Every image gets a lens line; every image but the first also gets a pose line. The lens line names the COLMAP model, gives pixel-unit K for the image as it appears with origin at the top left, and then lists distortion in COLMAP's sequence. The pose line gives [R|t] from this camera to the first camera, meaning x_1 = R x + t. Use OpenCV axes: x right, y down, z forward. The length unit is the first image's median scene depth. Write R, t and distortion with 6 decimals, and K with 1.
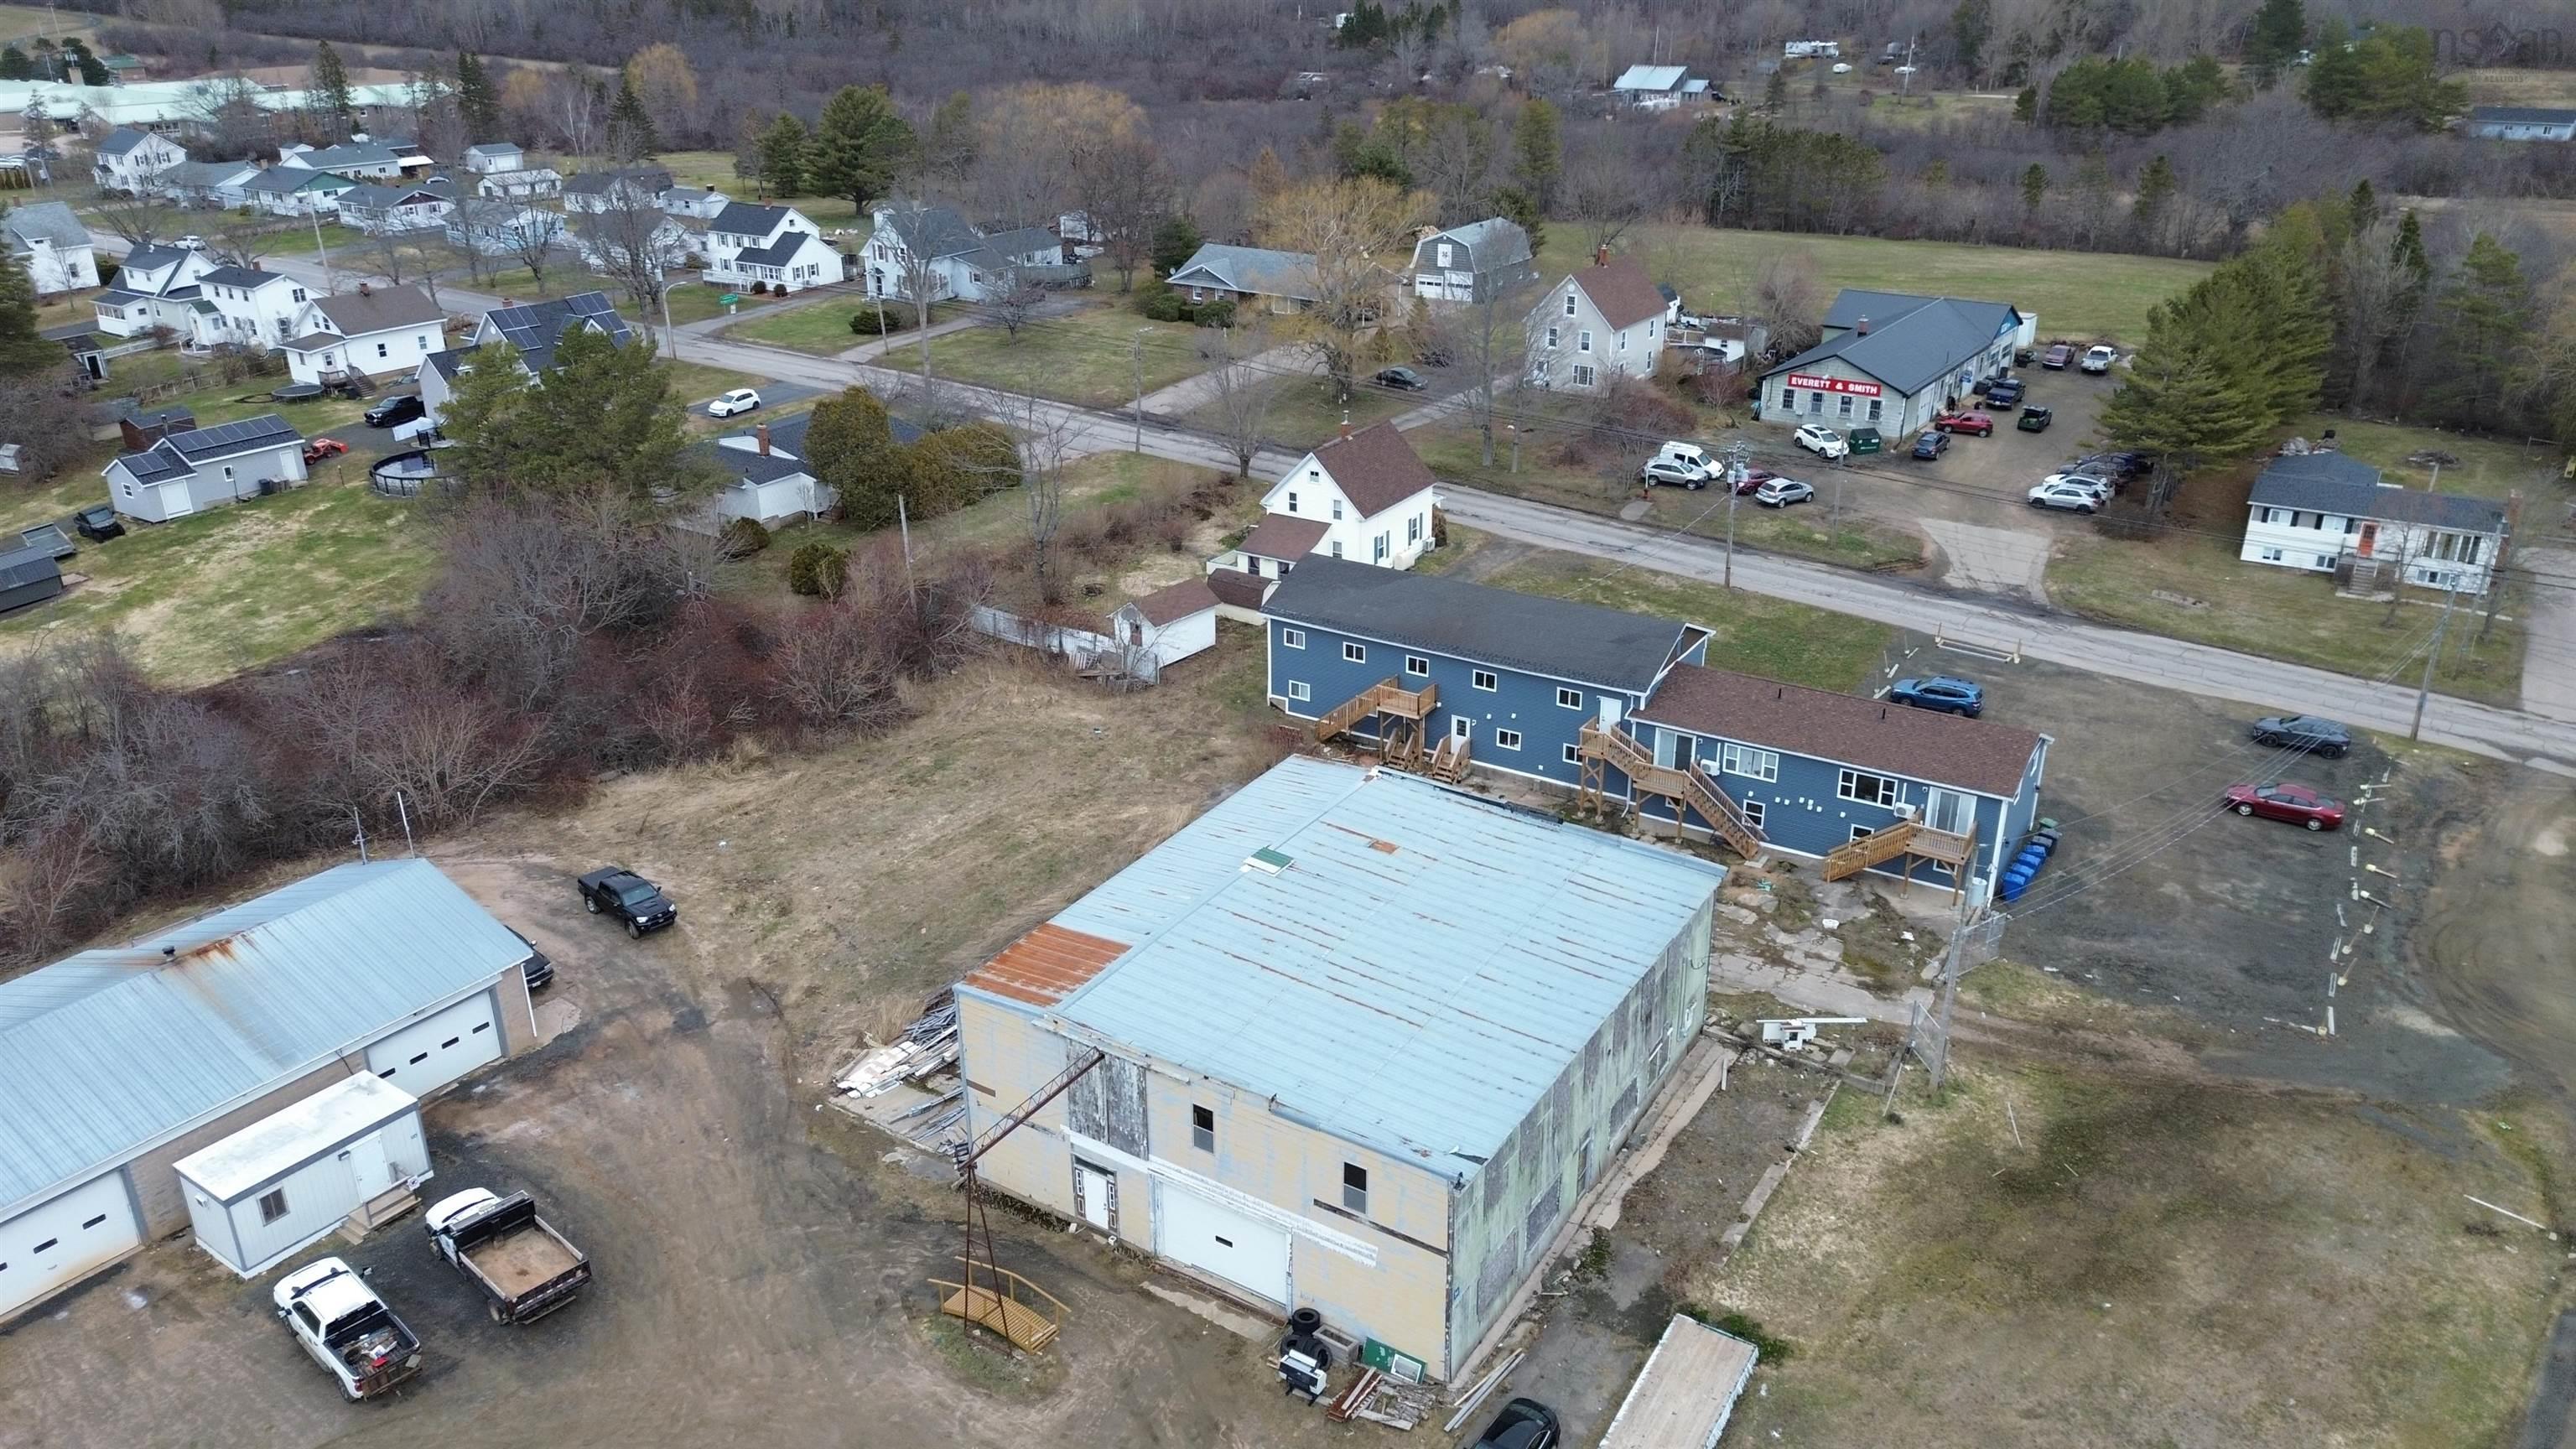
lens RADIAL K [[1825.2, 0, 1287.2], [0, 1825.2, 732.7], [0, 0, 1]] dist [0.070873, -0.064805]
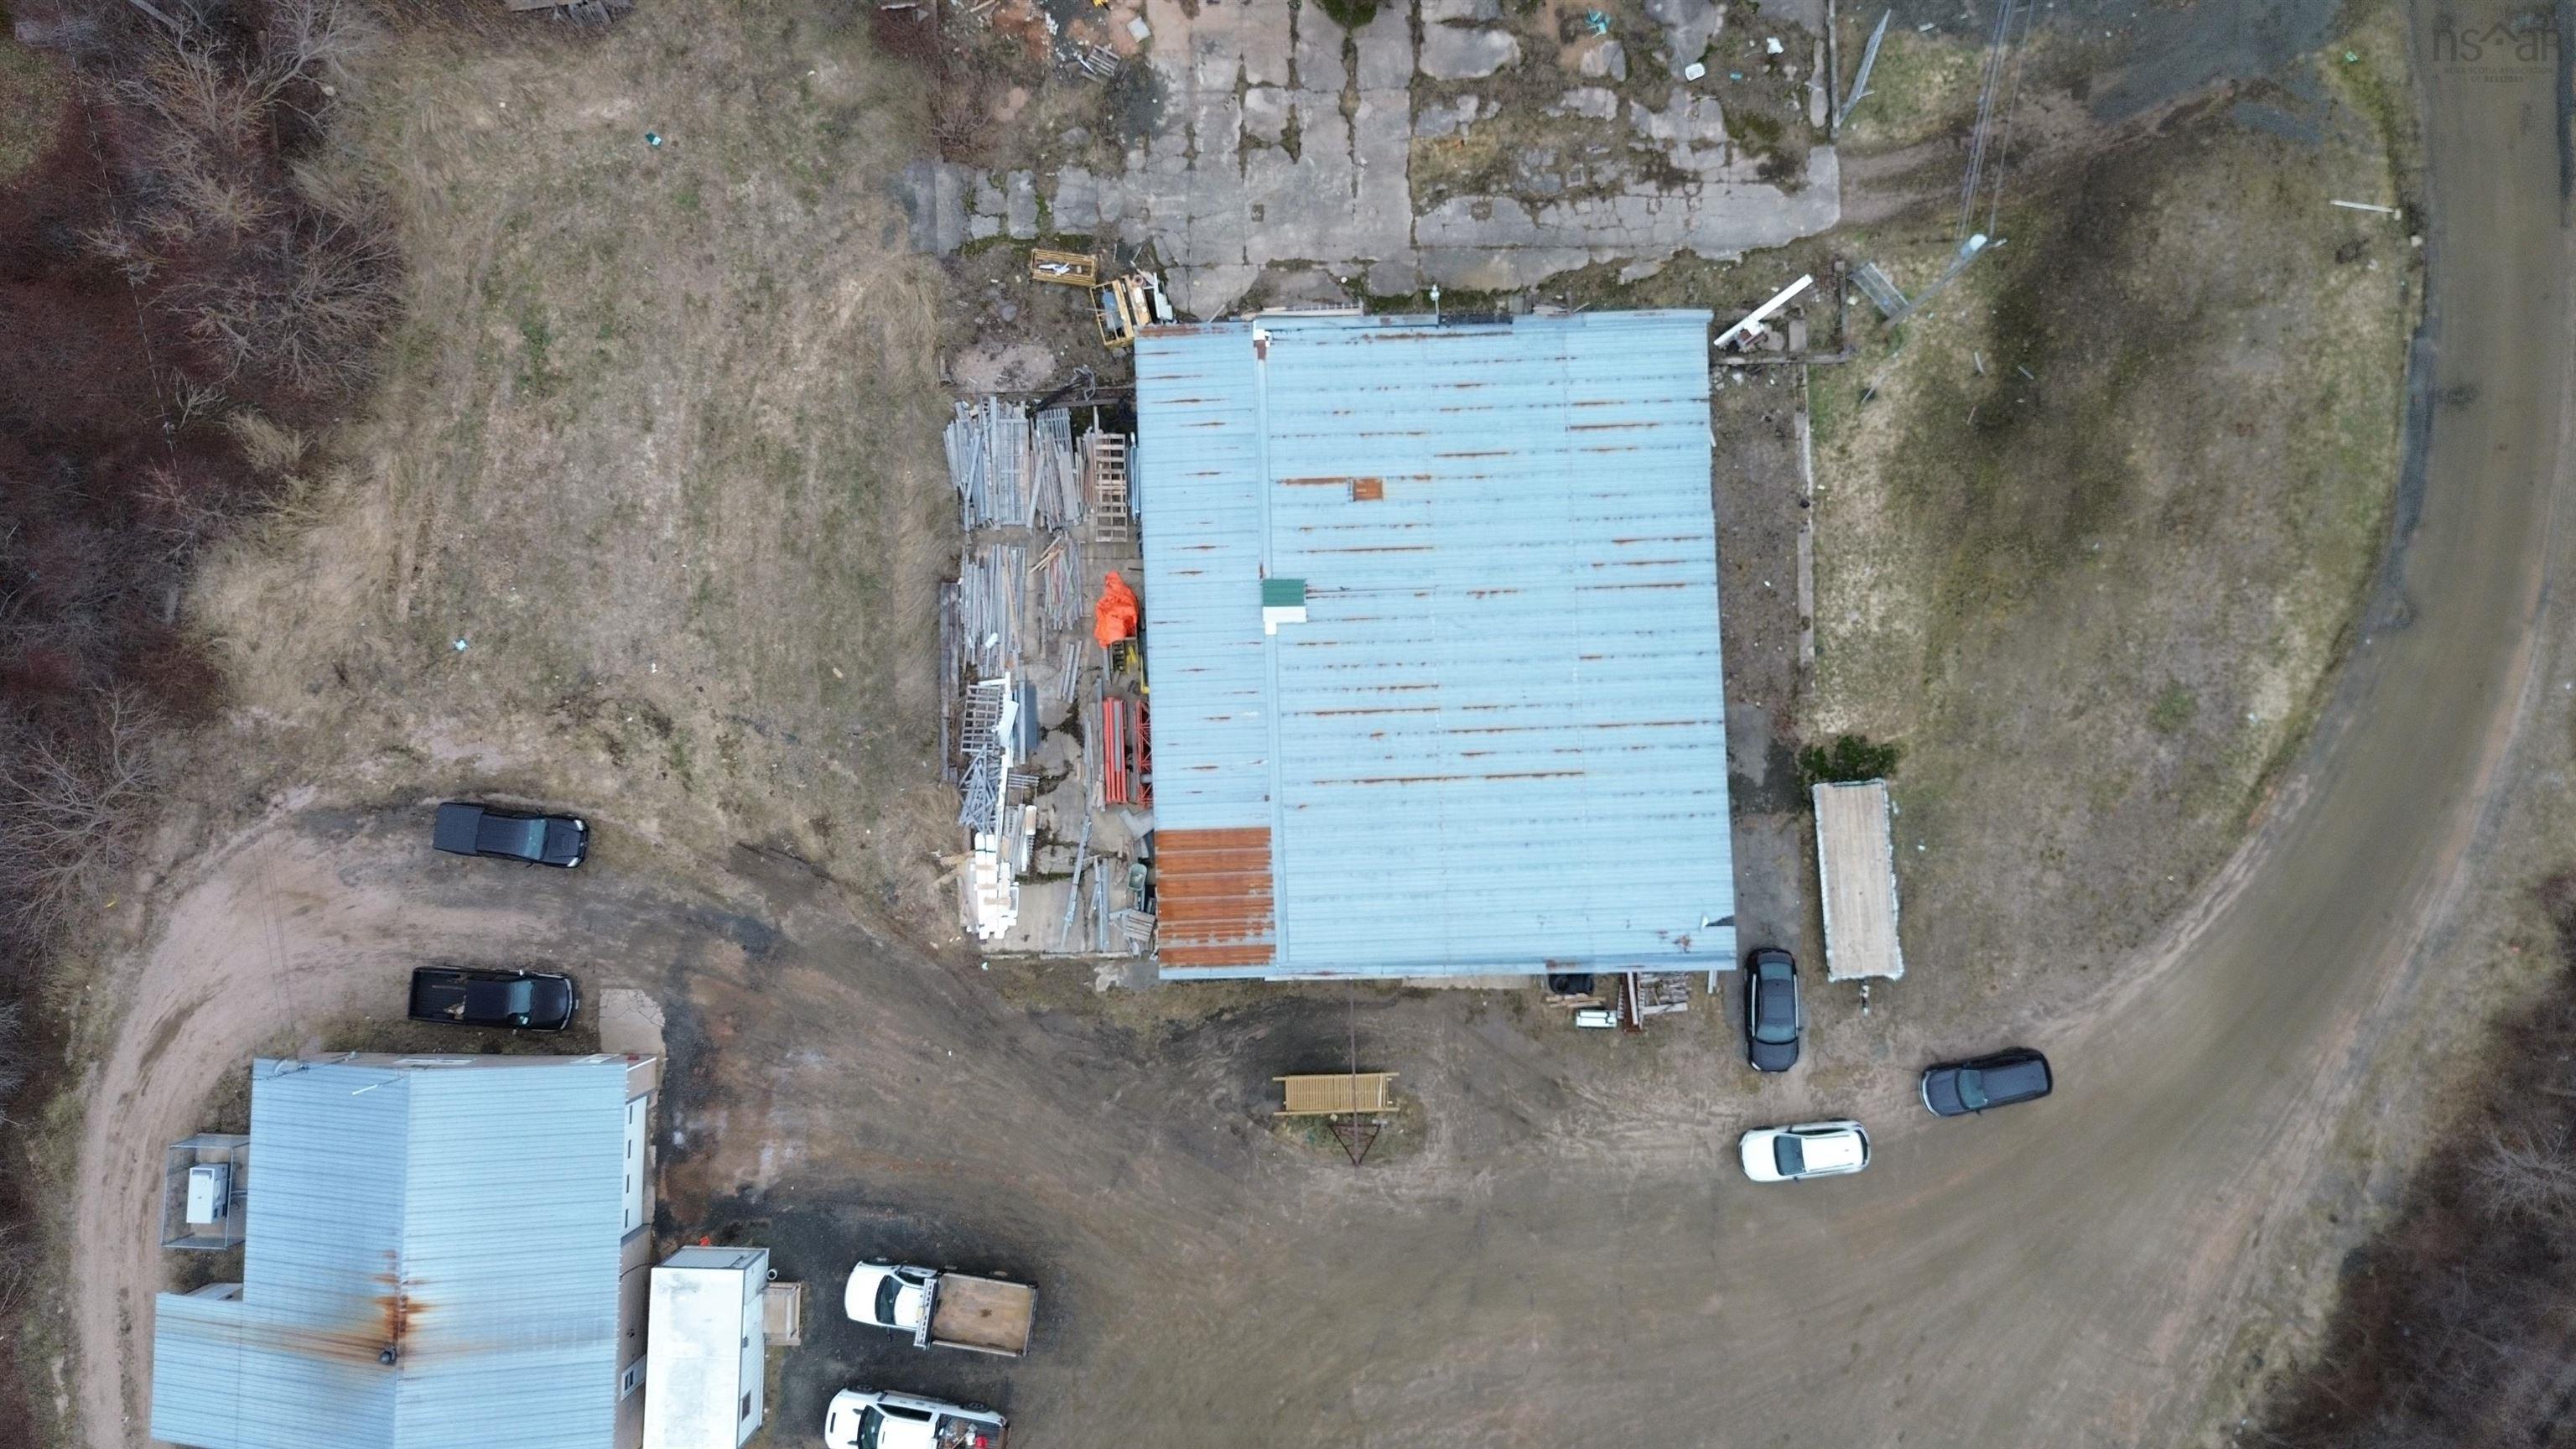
lens RADIAL K [[1825.2, 0, 1288.2], [0, 1825.2, 725.5], [0, 0, 1]] dist [0.070873, -0.064805]
pose [[0.828047, -0.560453, 0.015199, -0.048020], [0.229993, 0.364280, 0.902443, -0.602719], [-0.511313, -0.743769, 0.430541, 0.487383]]
